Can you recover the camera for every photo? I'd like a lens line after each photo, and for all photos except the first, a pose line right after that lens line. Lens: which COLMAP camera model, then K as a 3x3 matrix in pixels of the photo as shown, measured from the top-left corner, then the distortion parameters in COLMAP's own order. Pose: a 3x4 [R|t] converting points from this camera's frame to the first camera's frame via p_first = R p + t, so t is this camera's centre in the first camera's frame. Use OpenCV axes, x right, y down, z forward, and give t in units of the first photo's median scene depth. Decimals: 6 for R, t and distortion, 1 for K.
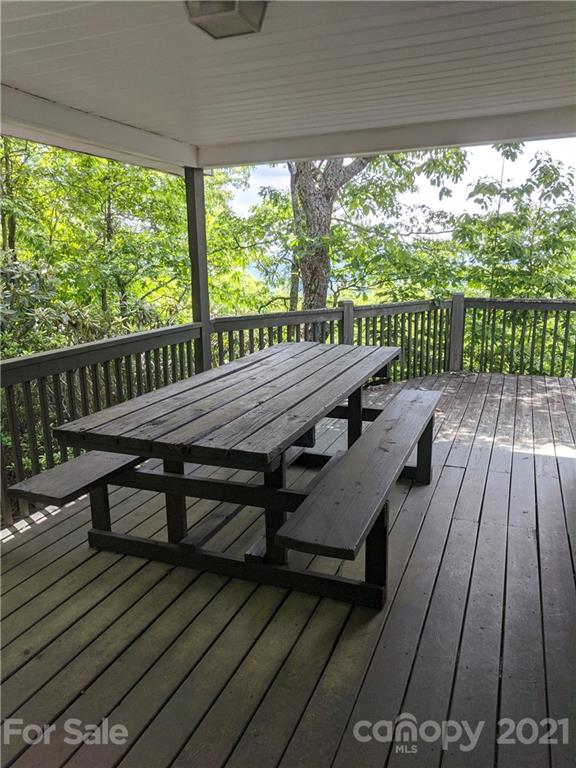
lens RADIAL K [[581.8, 0, 288.0], [0, 581.8, 384.0], [0, 0, 1]] dist [-0.005470, -0.002875]
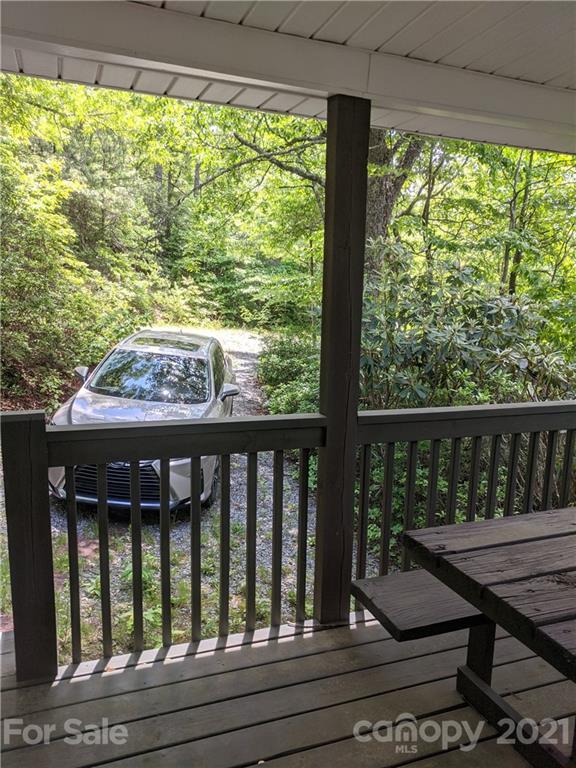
lens RADIAL K [[581.8, 0, 288.0], [0, 581.8, 384.0], [0, 0, 1]] dist [-0.005470, -0.002875]
pose [[0.676287, 0.135481, -0.724072, -0.027602], [-0.183001, 0.983027, 0.013010, -0.053105], [0.713545, 0.123708, 0.689601, 0.315162]]
